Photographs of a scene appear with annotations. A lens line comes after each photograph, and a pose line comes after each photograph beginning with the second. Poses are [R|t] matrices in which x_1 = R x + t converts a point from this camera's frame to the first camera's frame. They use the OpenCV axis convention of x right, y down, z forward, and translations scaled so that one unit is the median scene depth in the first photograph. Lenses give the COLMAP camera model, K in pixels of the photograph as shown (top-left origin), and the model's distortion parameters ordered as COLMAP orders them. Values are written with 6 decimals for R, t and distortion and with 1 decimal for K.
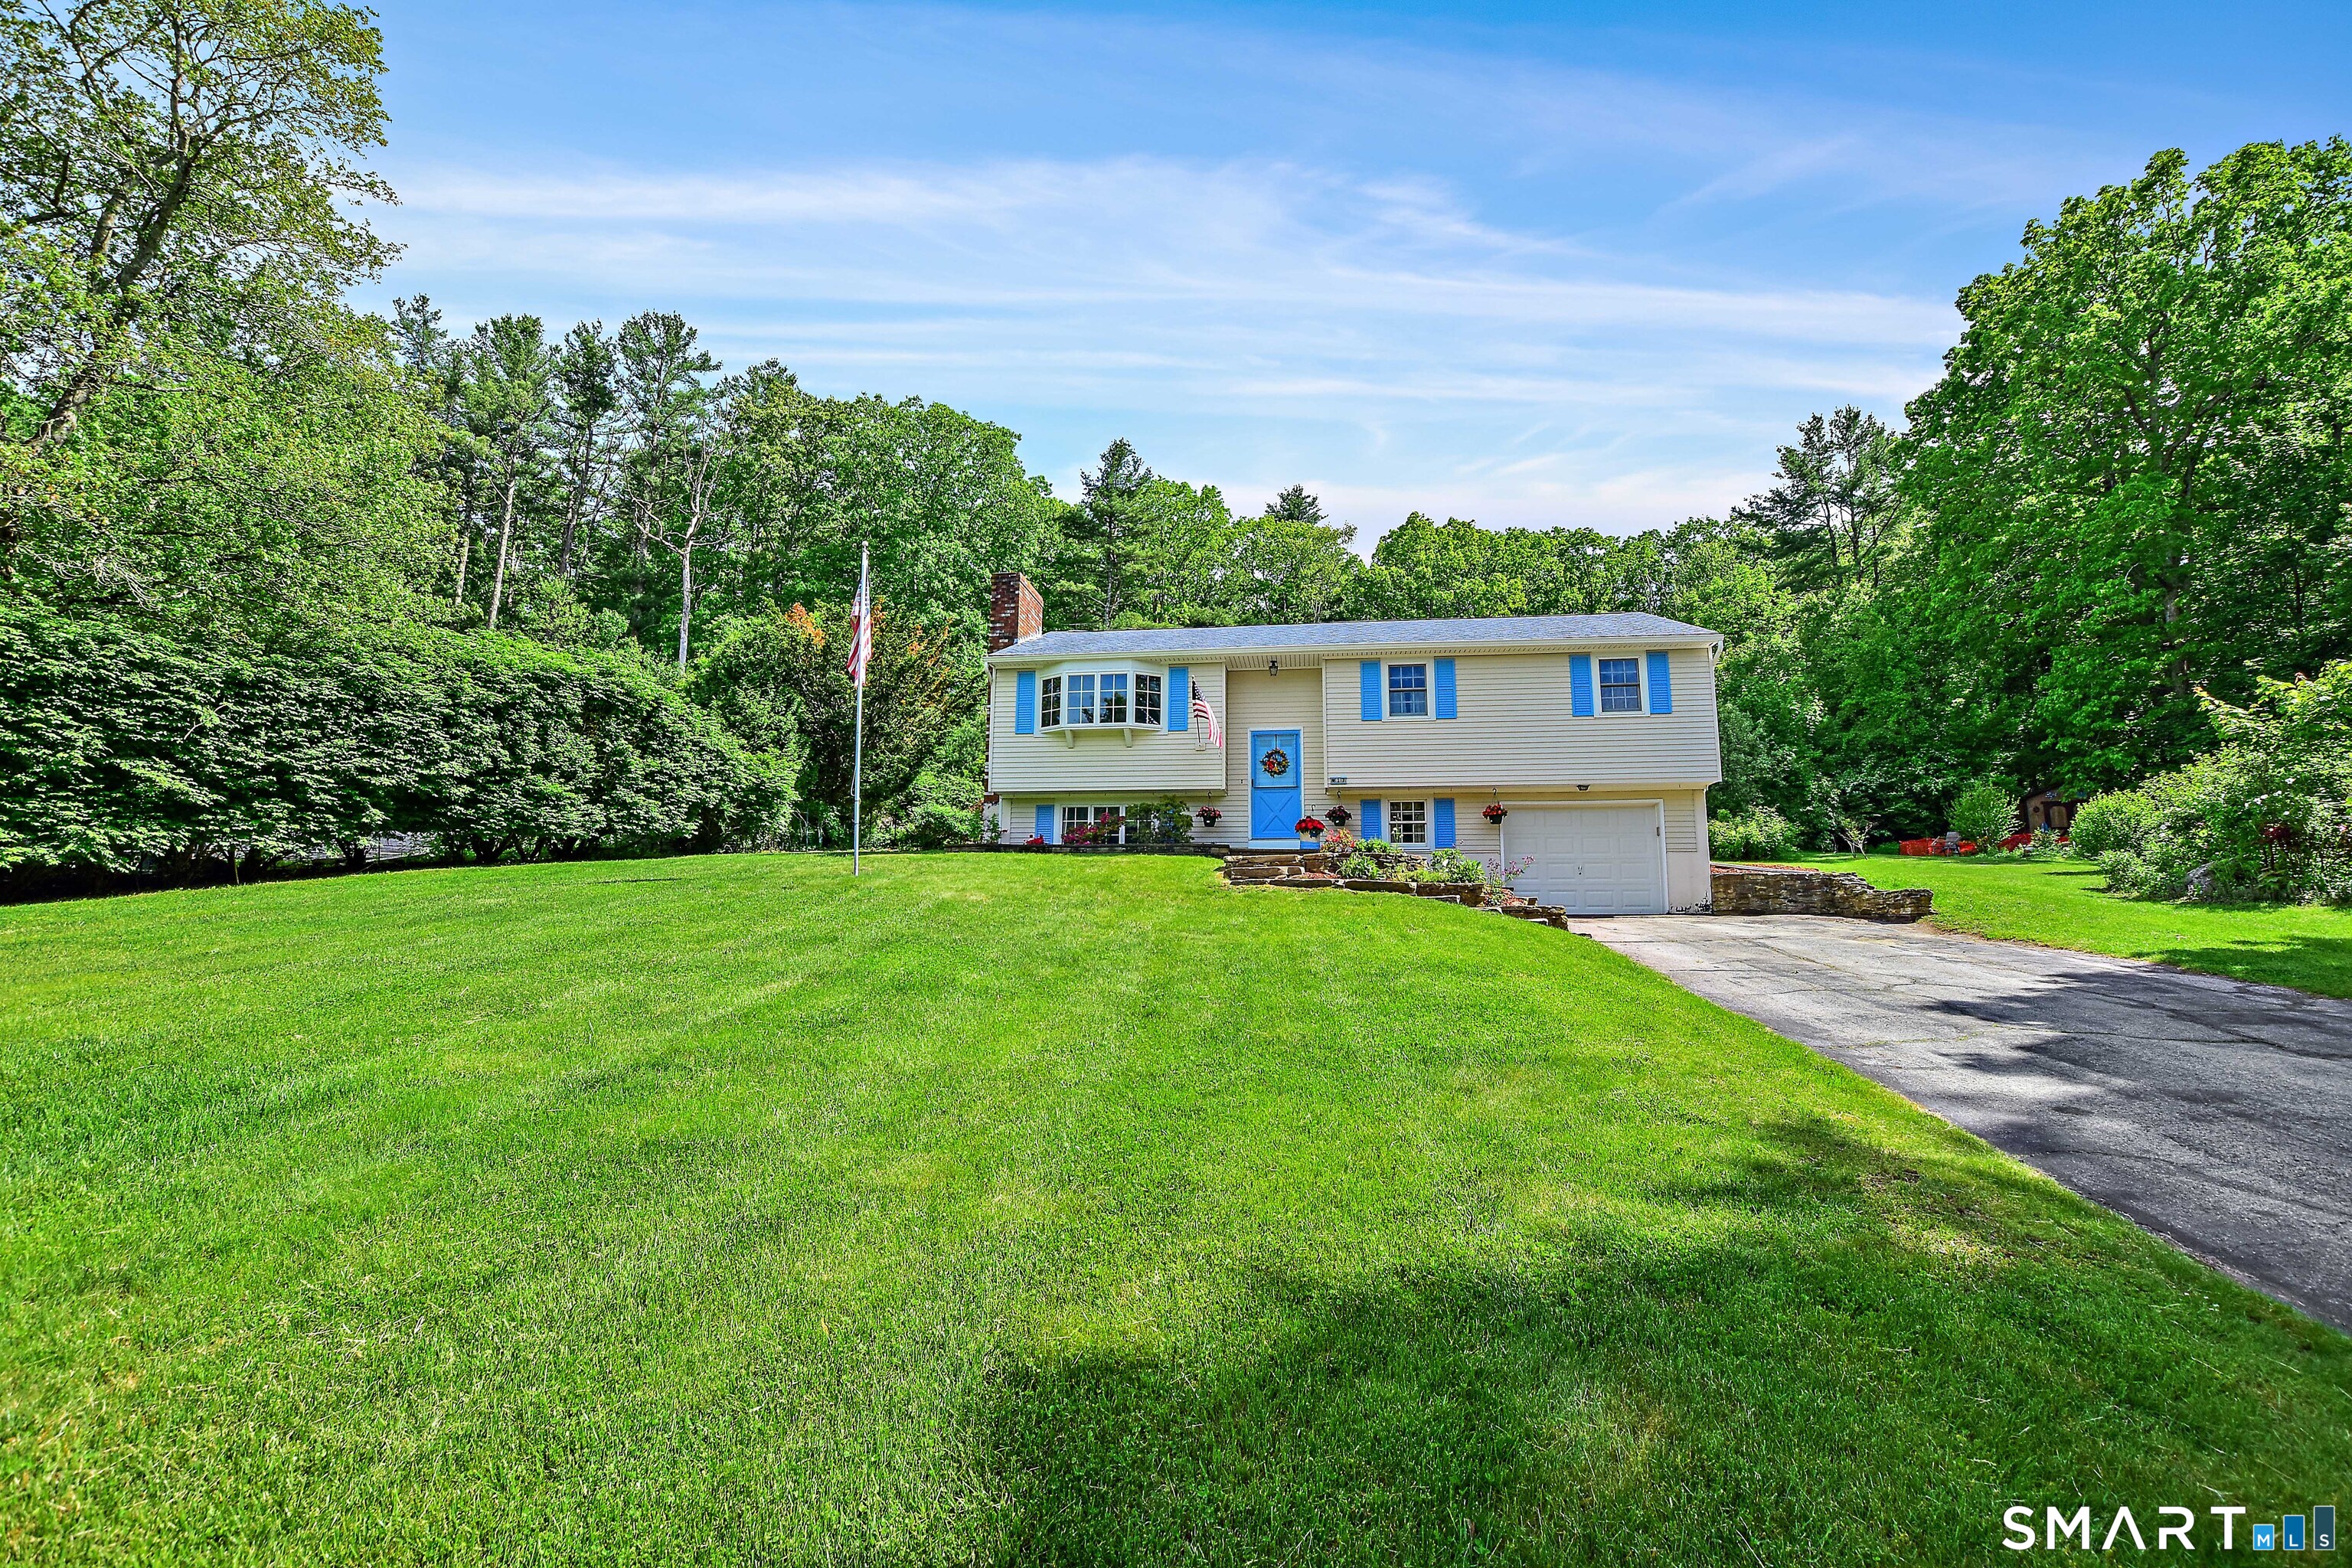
lens RADIAL K [[1047.4, 0, 1174.8], [0, 1047.4, 823.7], [0, 0, 1]] dist [-0.032616, 0.002346]
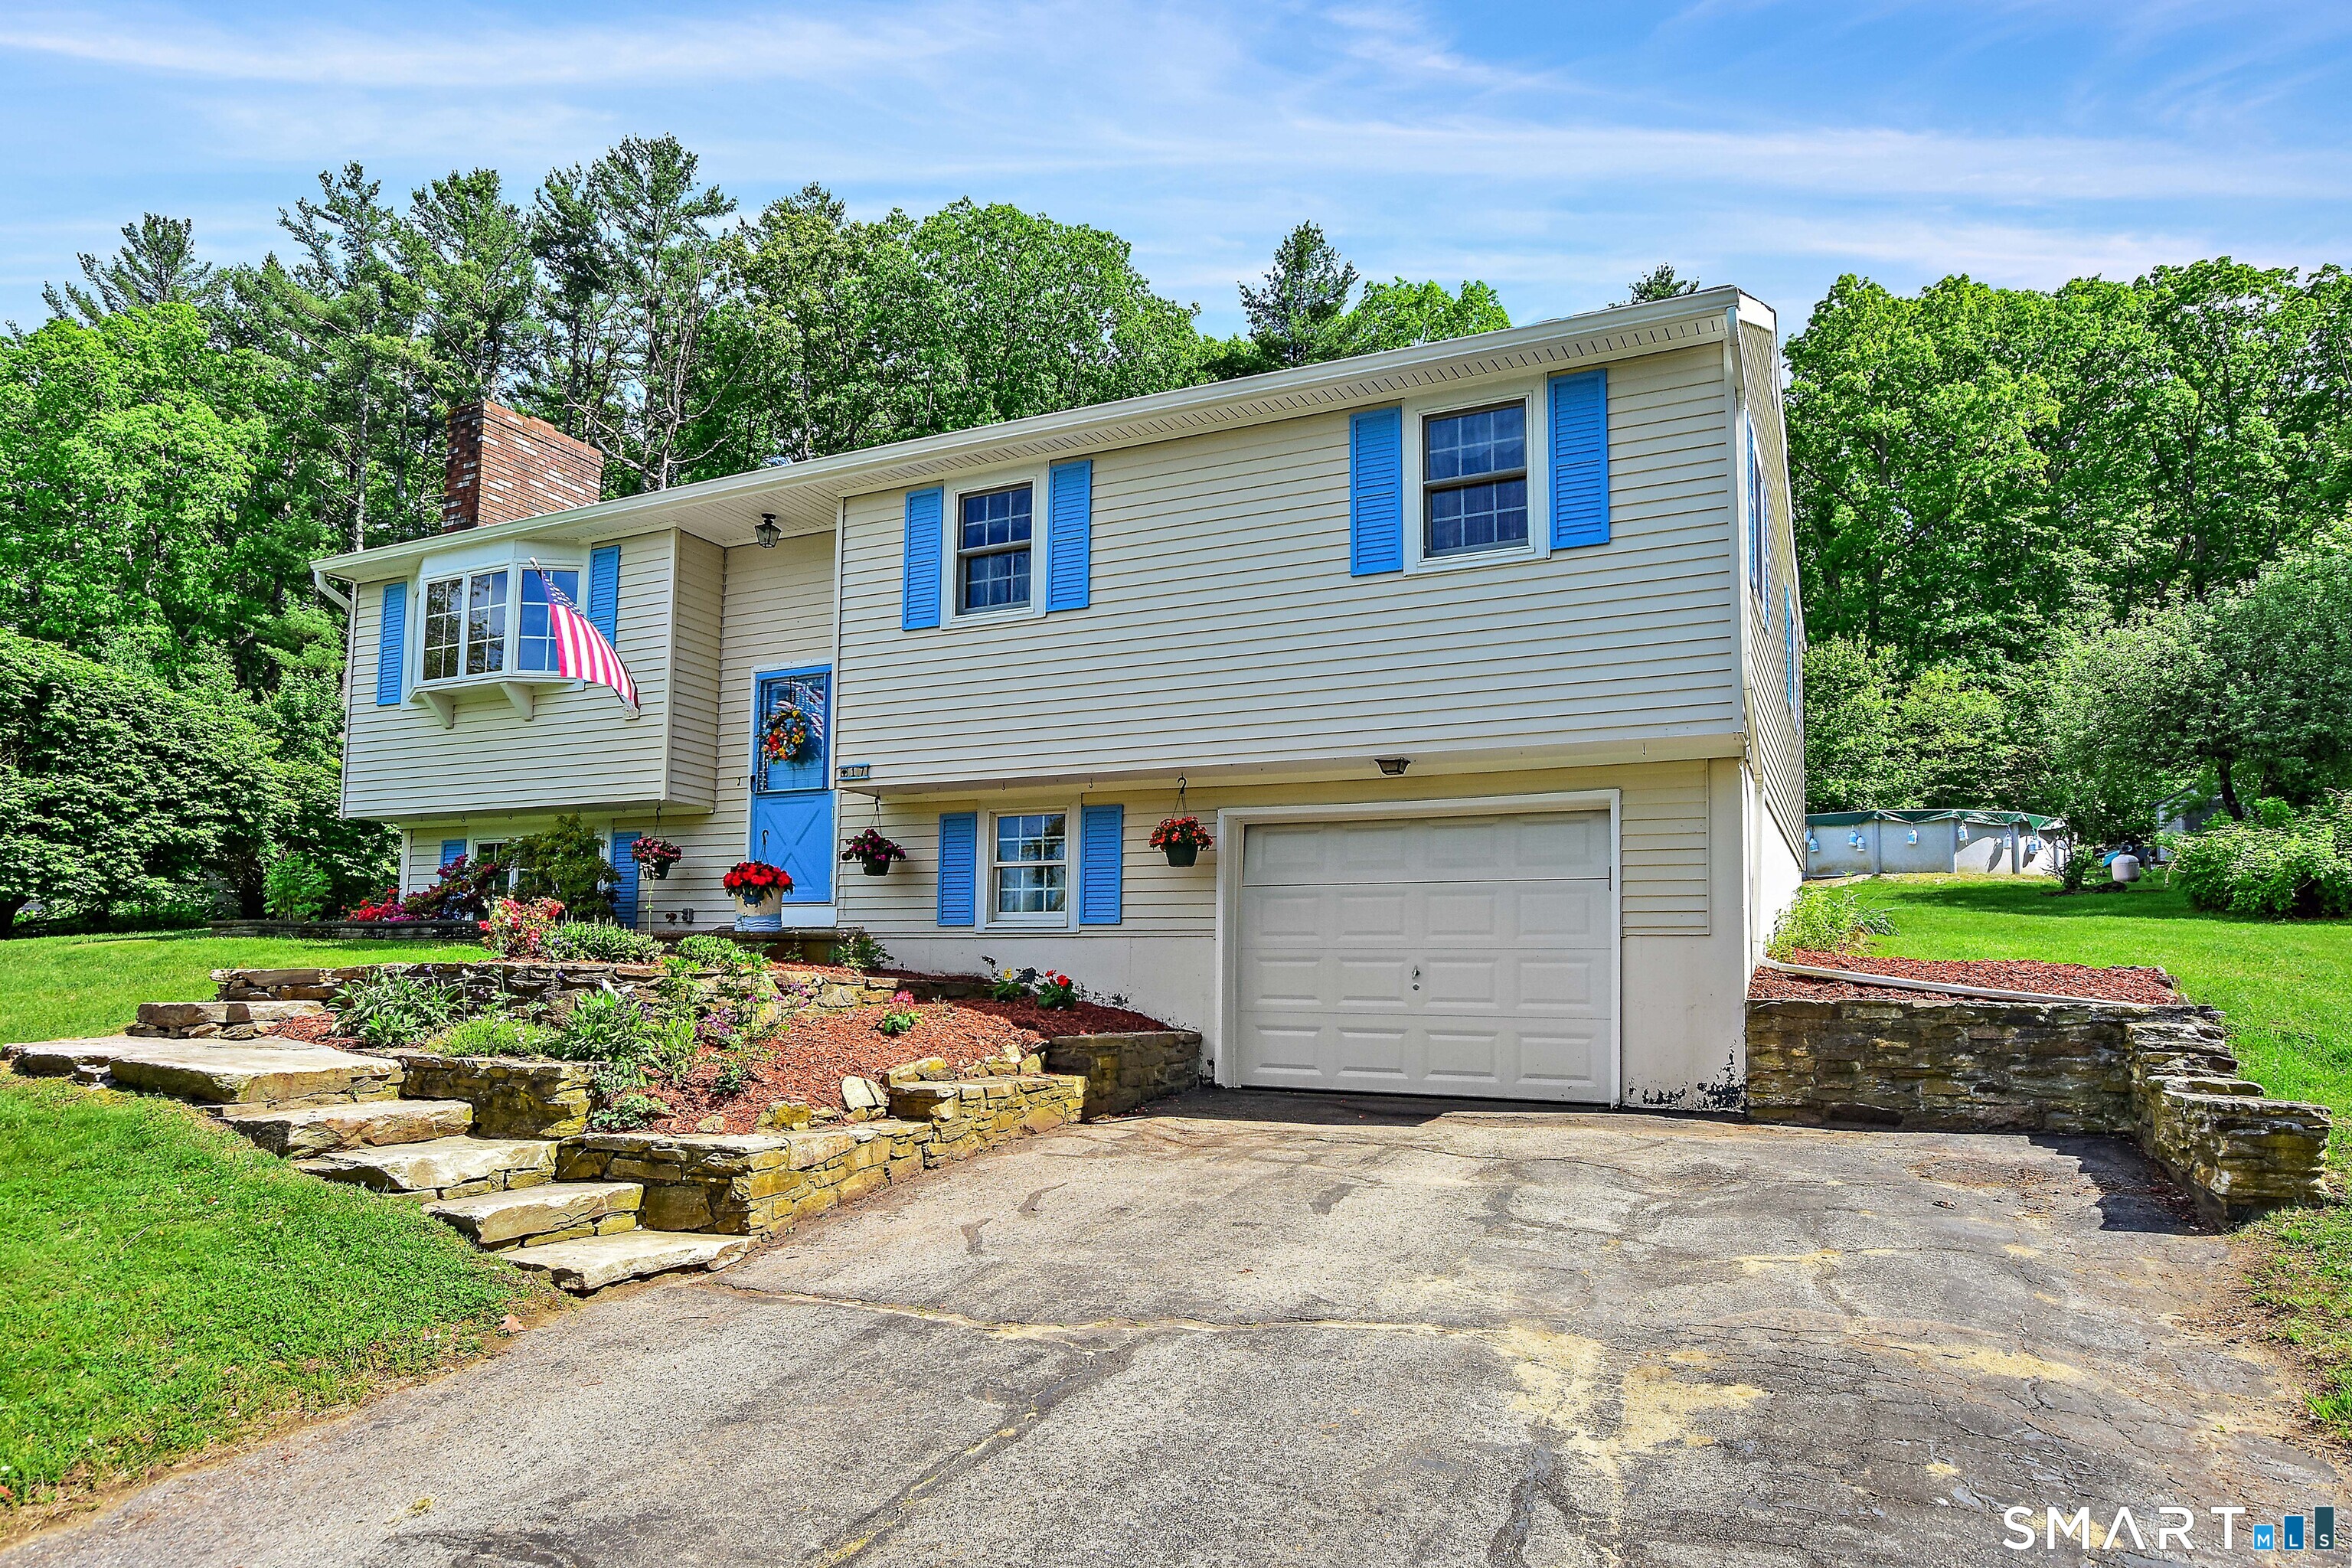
lens RADIAL K [[1438.7, 0, 1181.0], [0, 1438.7, 917.5], [0, 0, 1]] dist [-0.010509, 0.001955]
pose [[0.945450, -0.005434, -0.325723, 0.405779], [0.023183, 0.998448, 0.050636, -0.006538], [0.324942, -0.055426, 0.944108, 0.397020]]
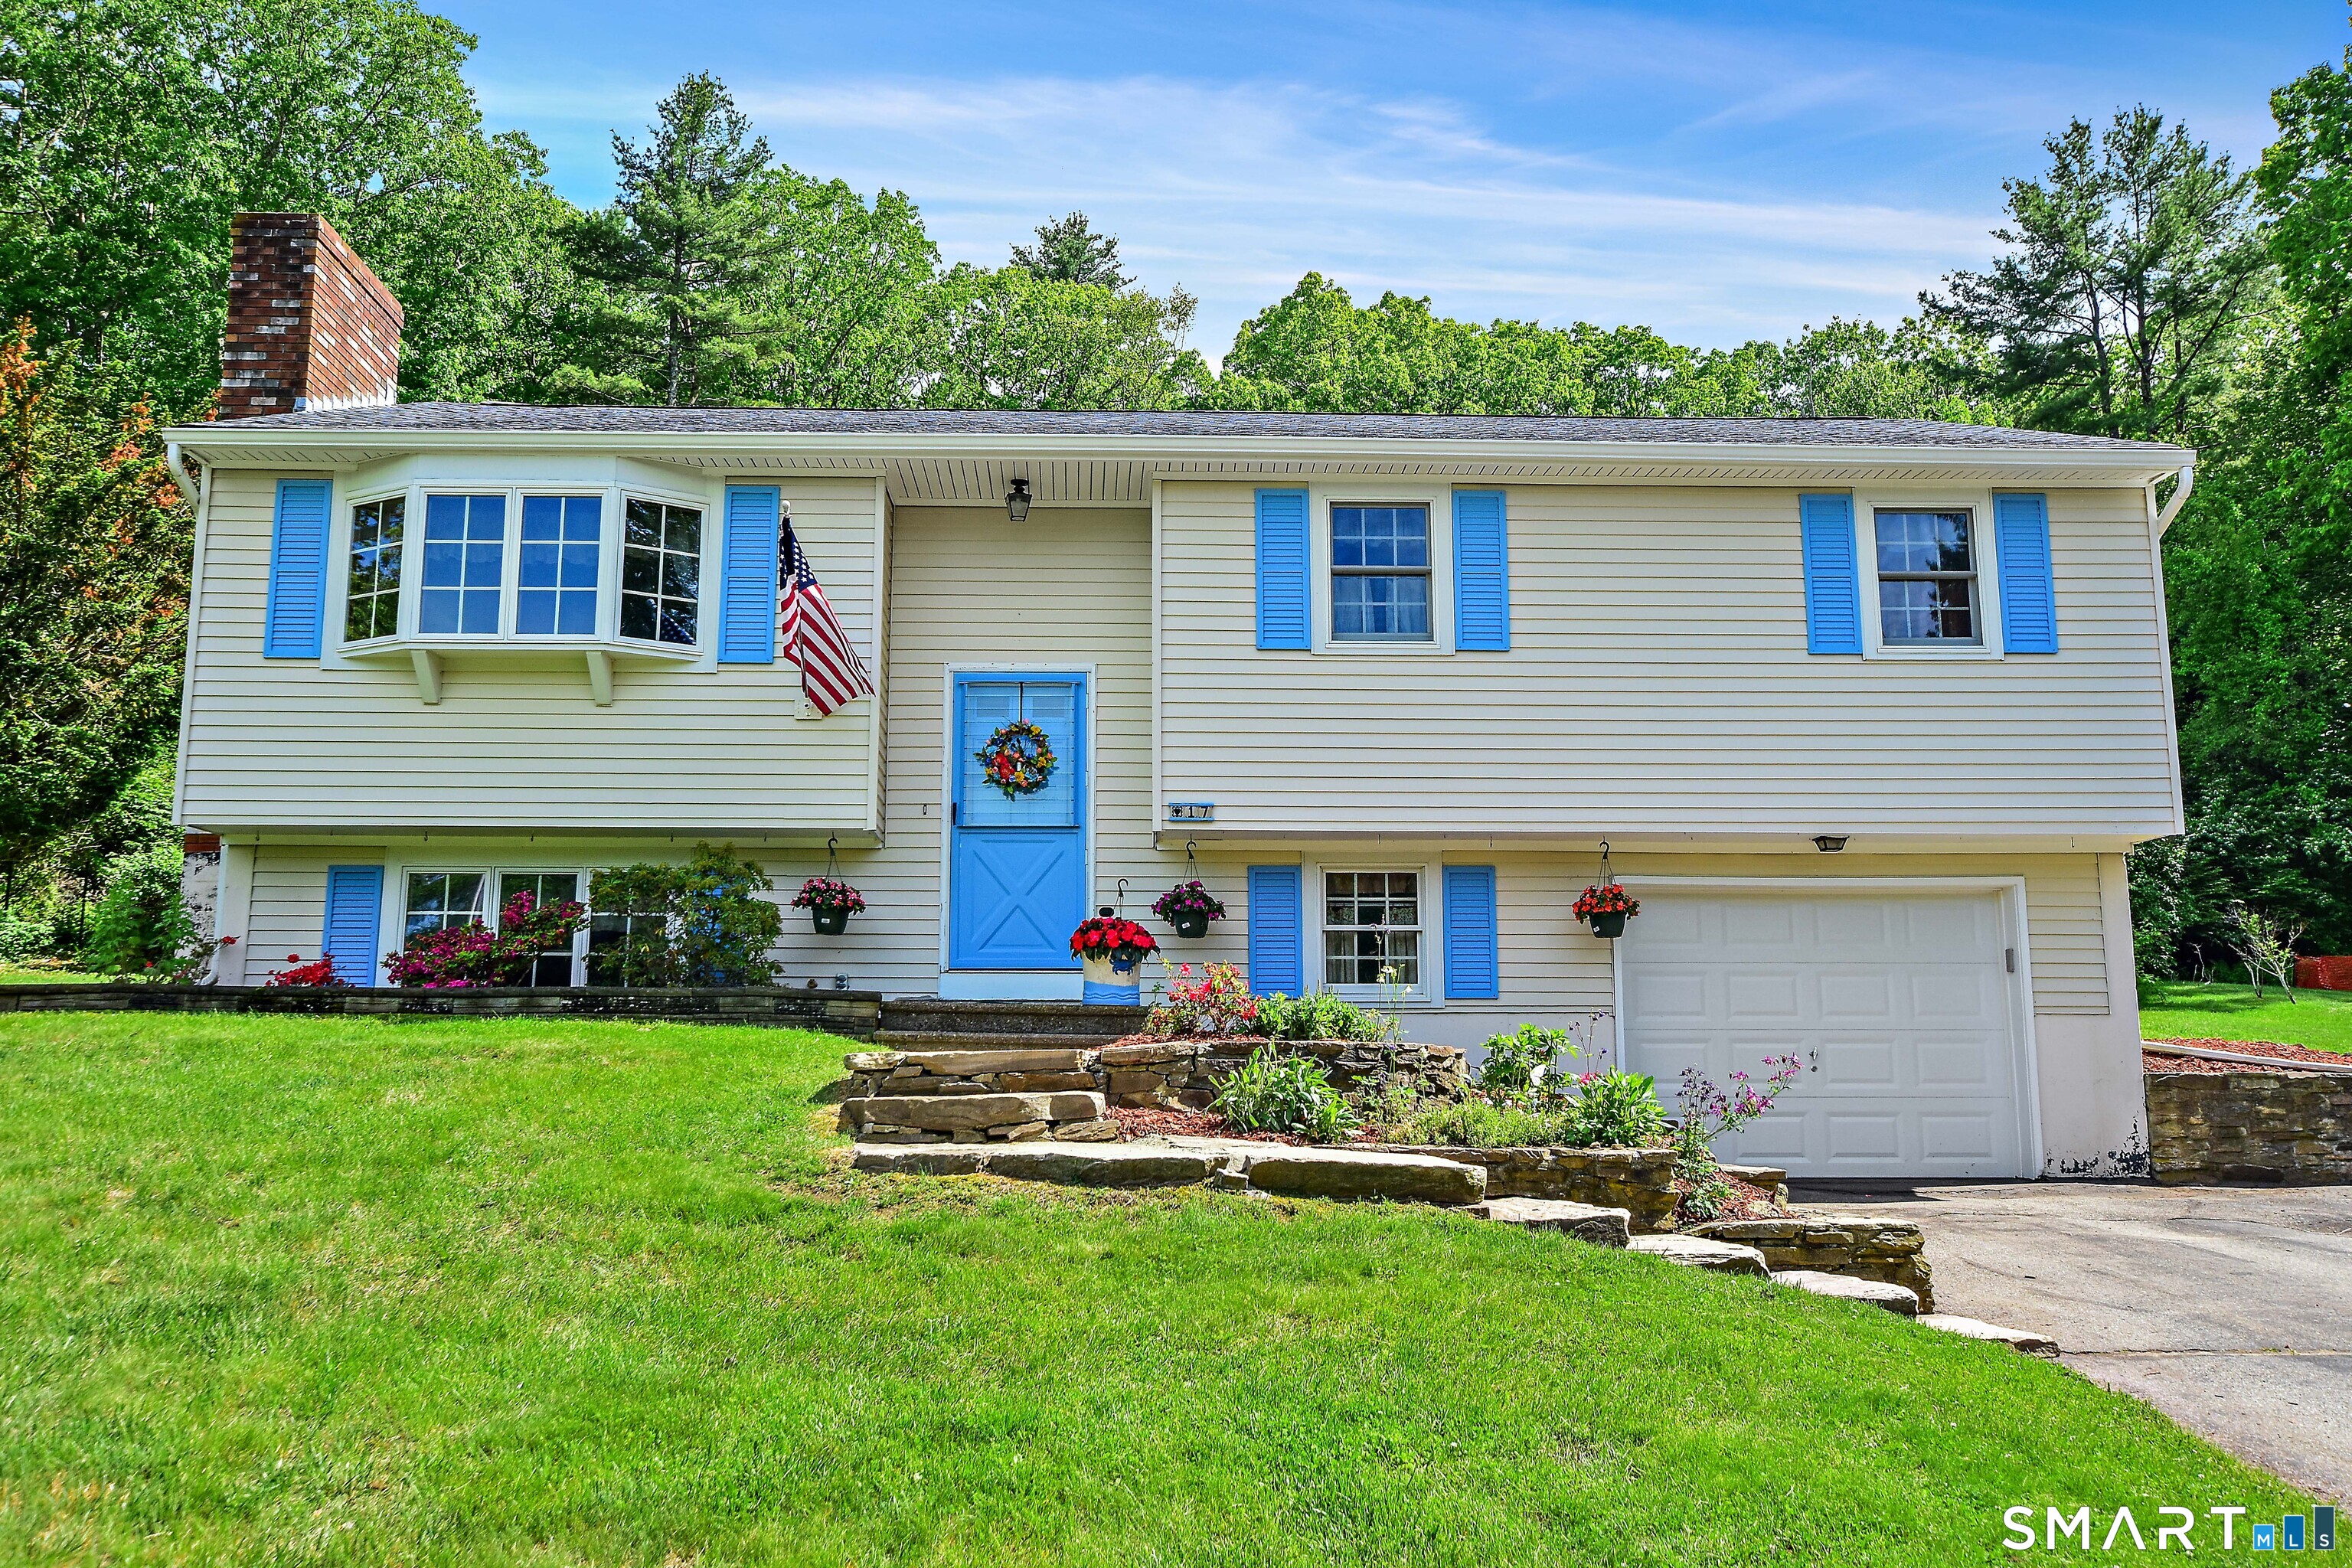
lens RADIAL K [[1956.5, 0, 1161.5], [0, 1956.5, 841.6], [0, 0, 1]] dist [-0.006395, 0.024471]
pose [[0.985956, 0.017188, 0.166120, 0.028524], [-0.013258, 0.999606, -0.024737, -0.012129], [-0.166479, 0.022187, 0.985795, 0.282731]]
